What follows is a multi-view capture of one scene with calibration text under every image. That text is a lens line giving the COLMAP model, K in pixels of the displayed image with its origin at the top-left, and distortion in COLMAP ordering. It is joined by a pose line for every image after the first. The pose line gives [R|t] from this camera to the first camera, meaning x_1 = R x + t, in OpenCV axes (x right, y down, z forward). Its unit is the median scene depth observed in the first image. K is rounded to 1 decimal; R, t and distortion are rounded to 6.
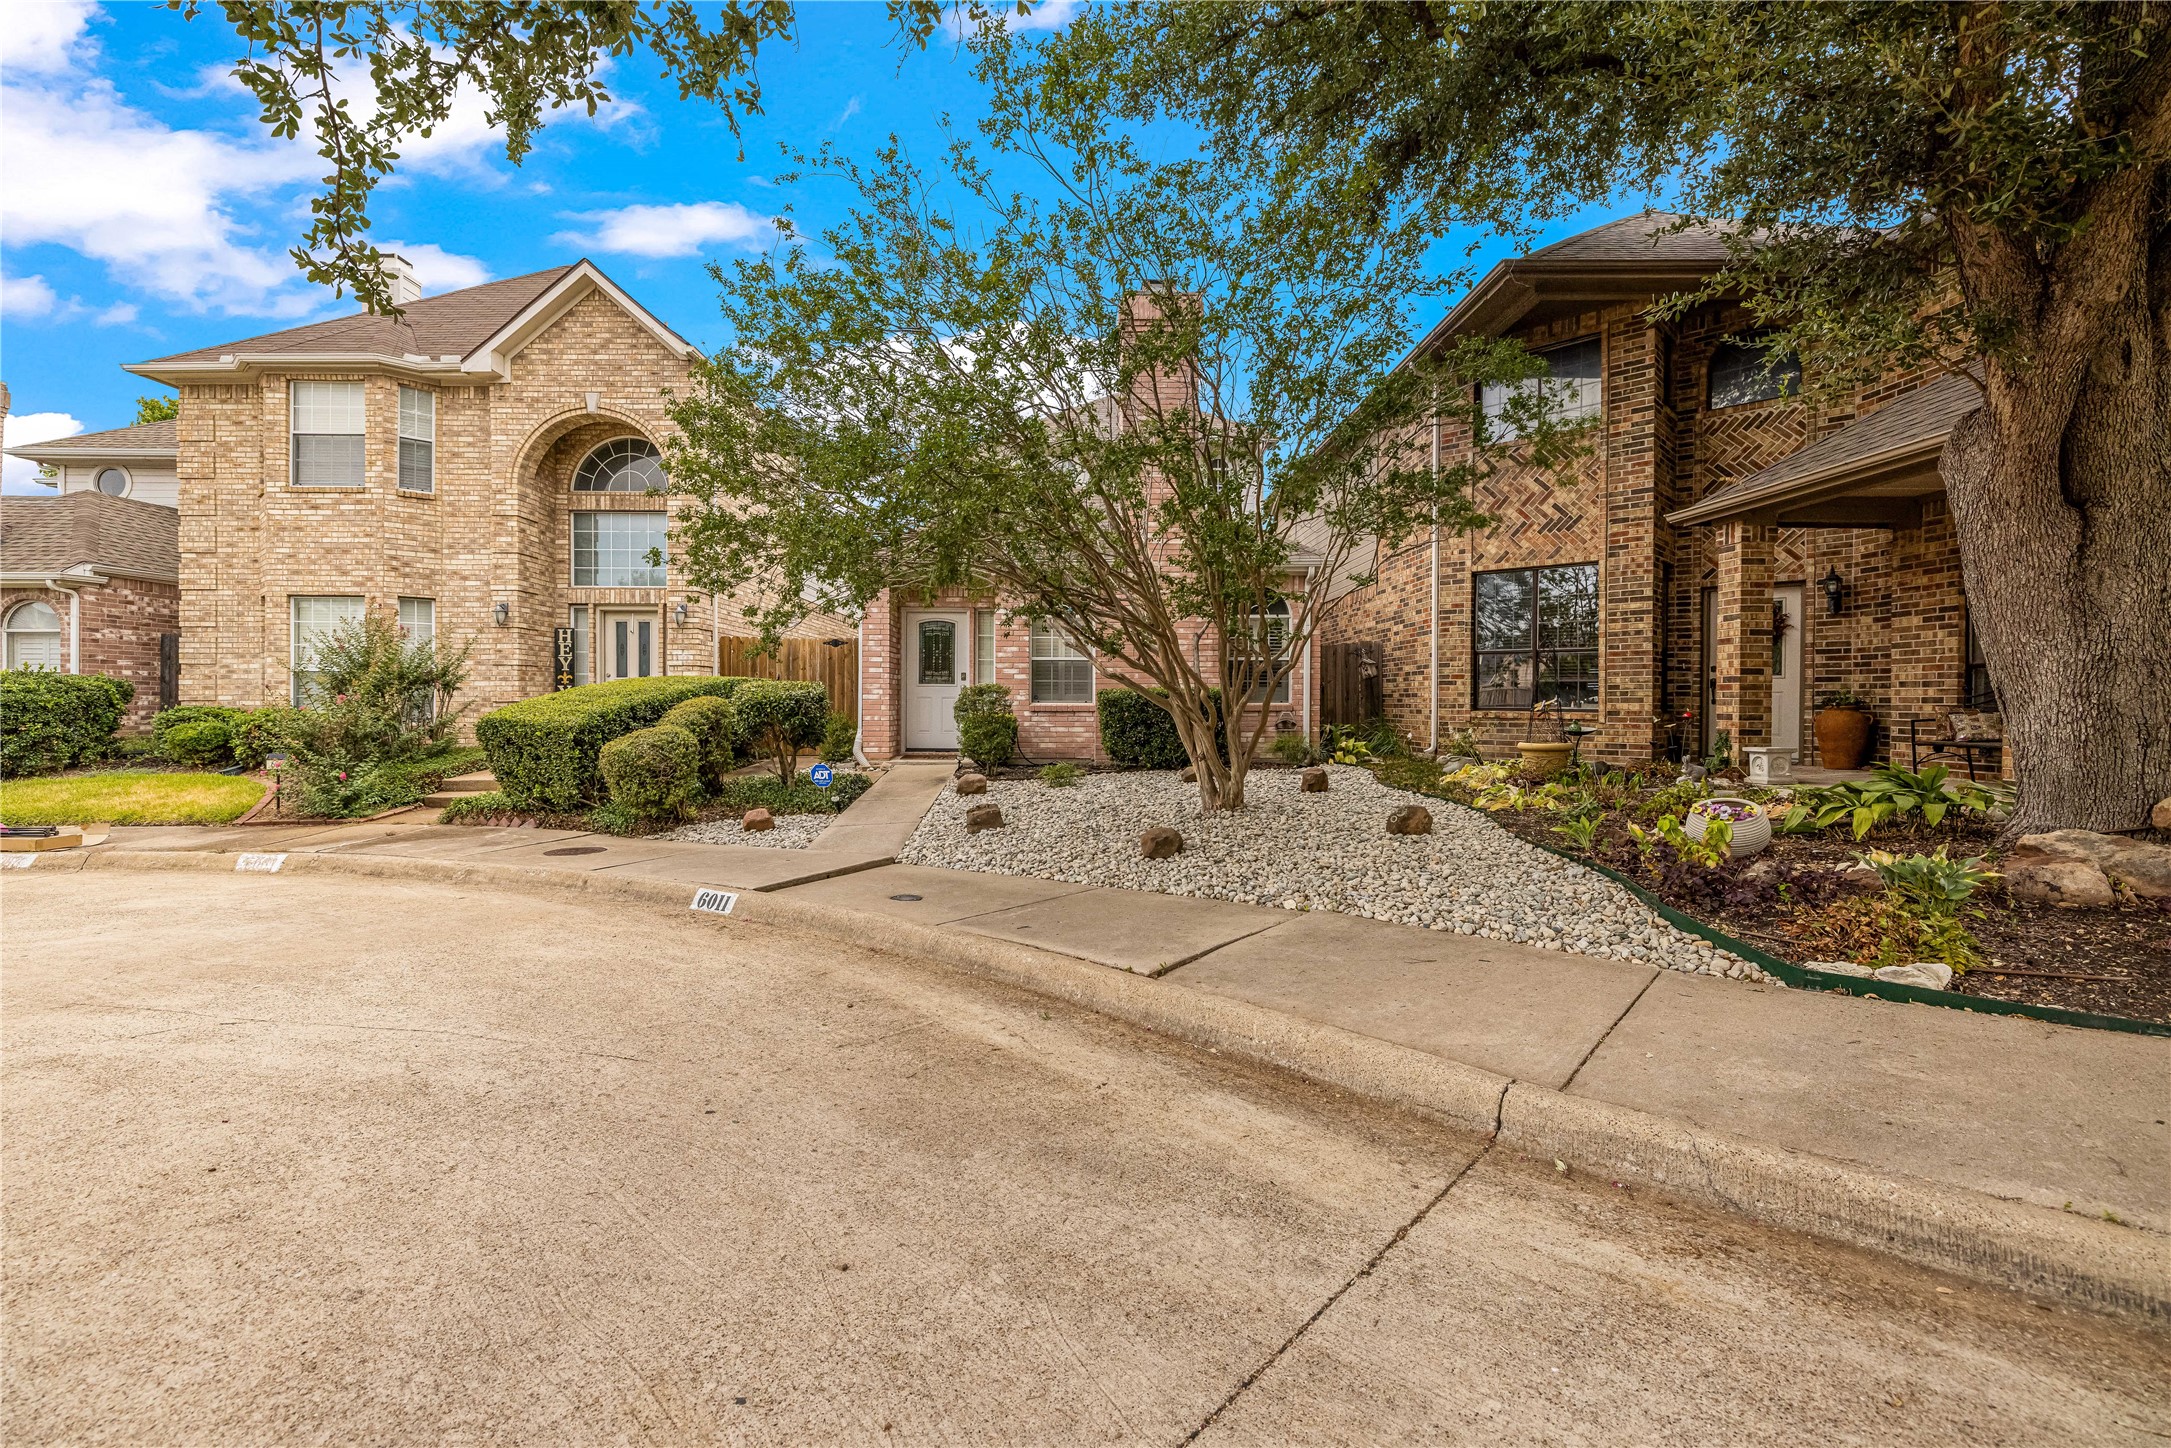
lens RADIAL K [[918.1, 0, 1073.7], [0, 918.1, 718.8], [0, 0, 1]] dist [-0.001452, -0.000072]
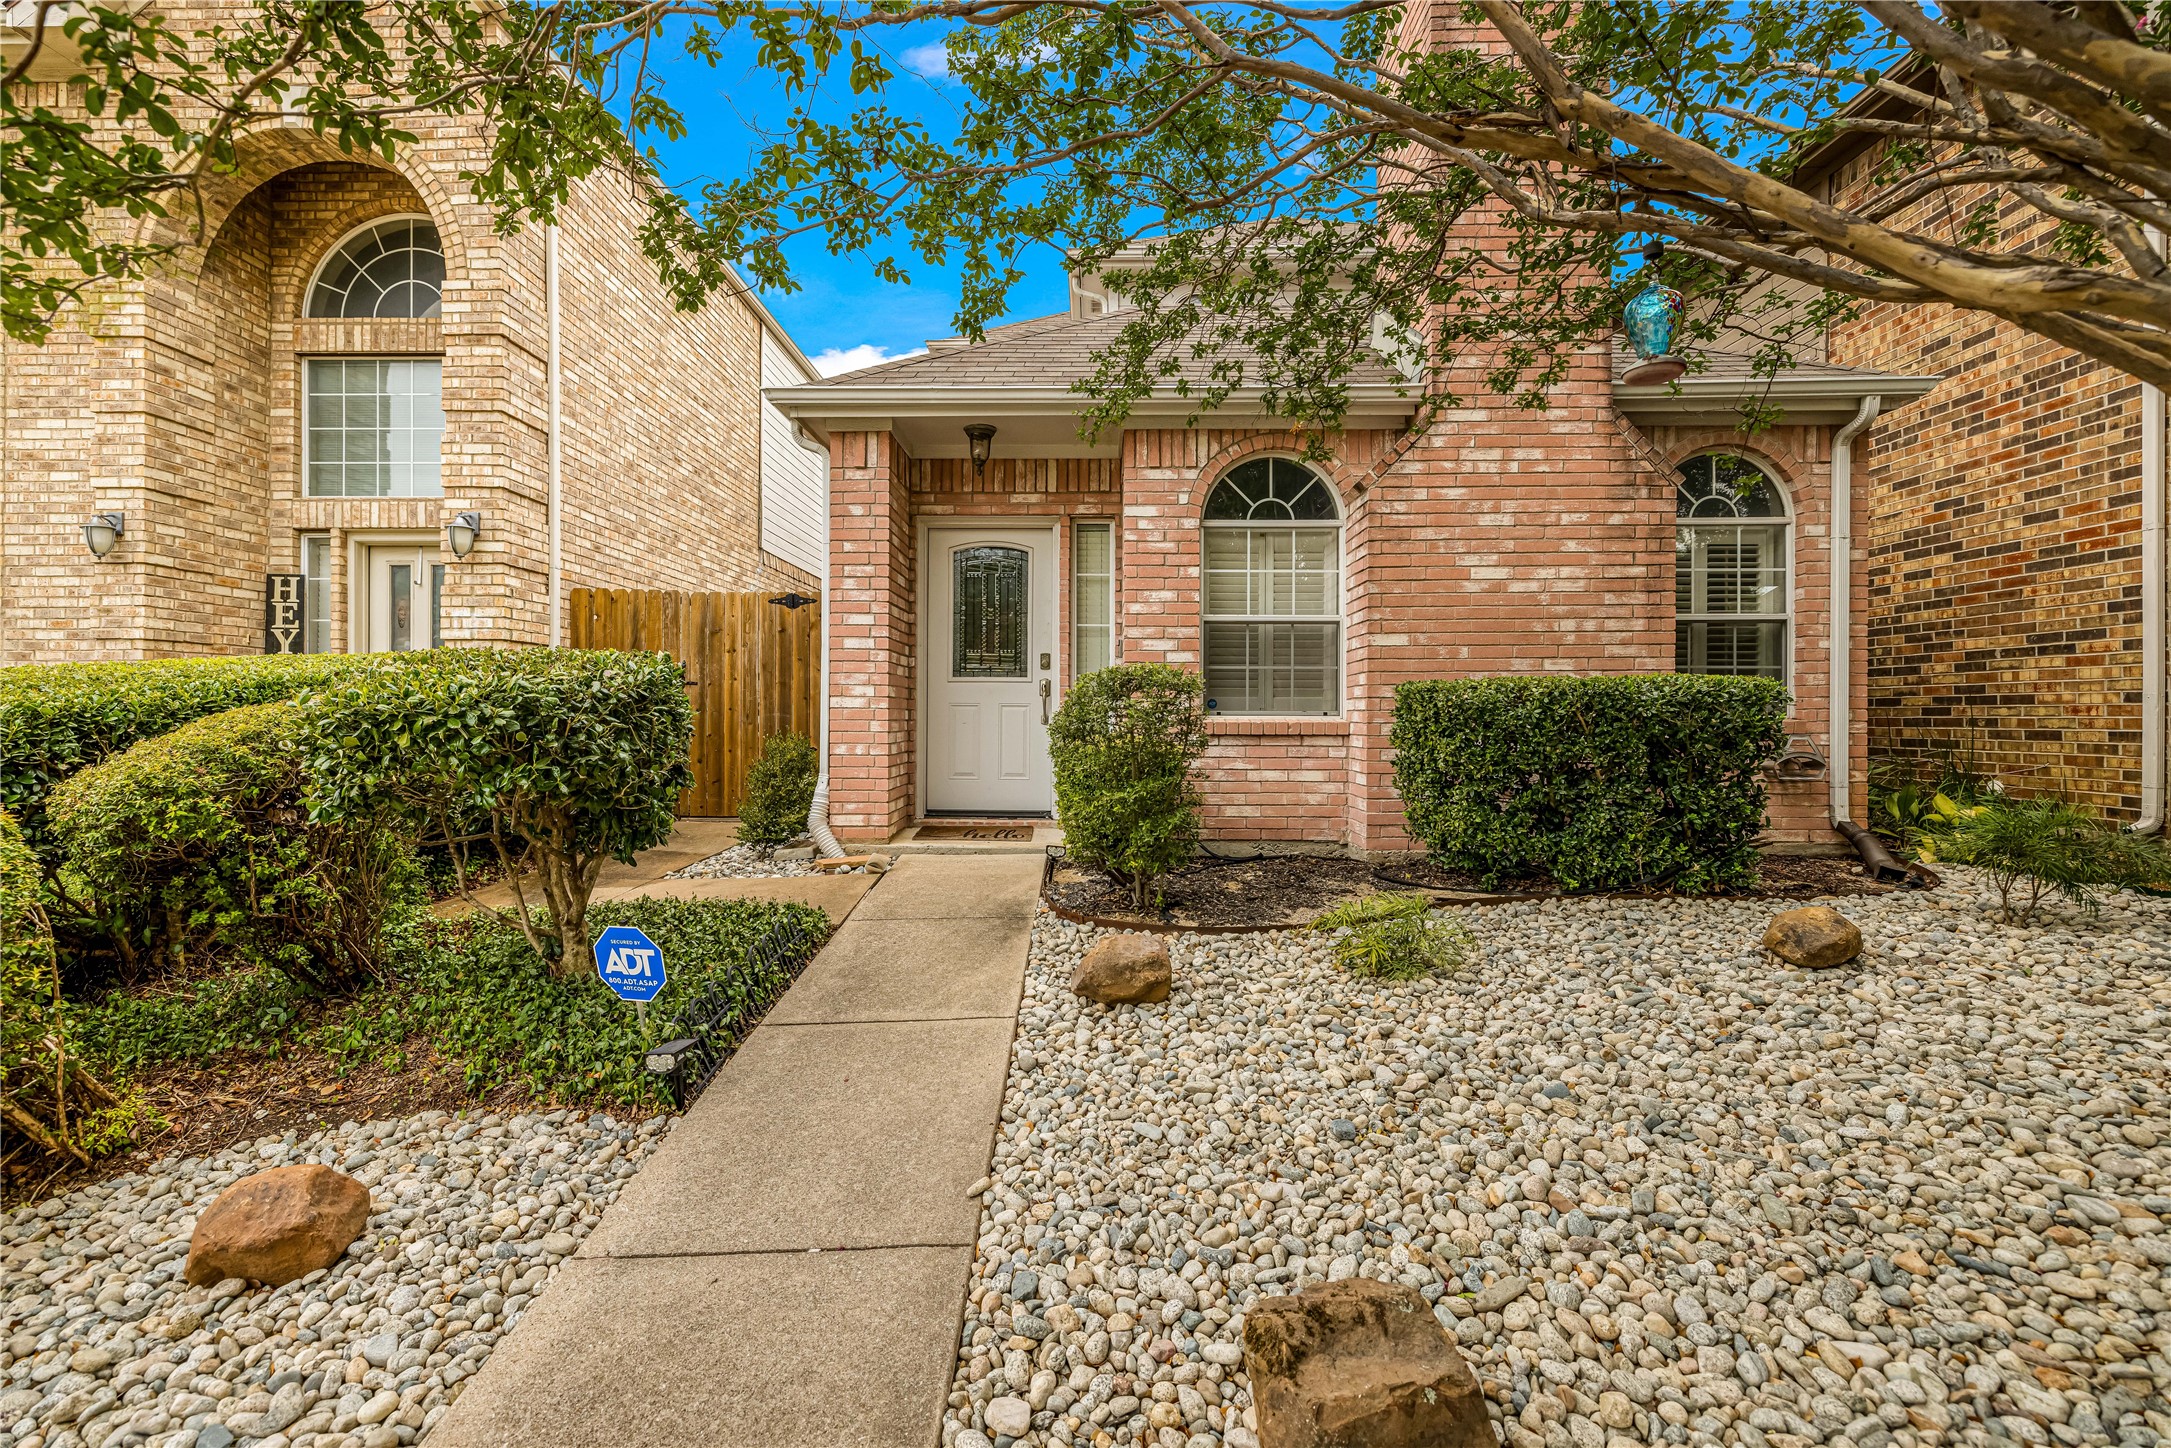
lens RADIAL K [[918.1, 0, 1073.7], [0, 918.1, 718.8], [0, 0, 1]] dist [-0.001452, -0.000072]
pose [[0.999597, 0.000071, -0.028387, -0.092225], [-0.000486, 0.999893, -0.014607, -0.008975], [0.028383, 0.014615, 0.999490, 0.523806]]
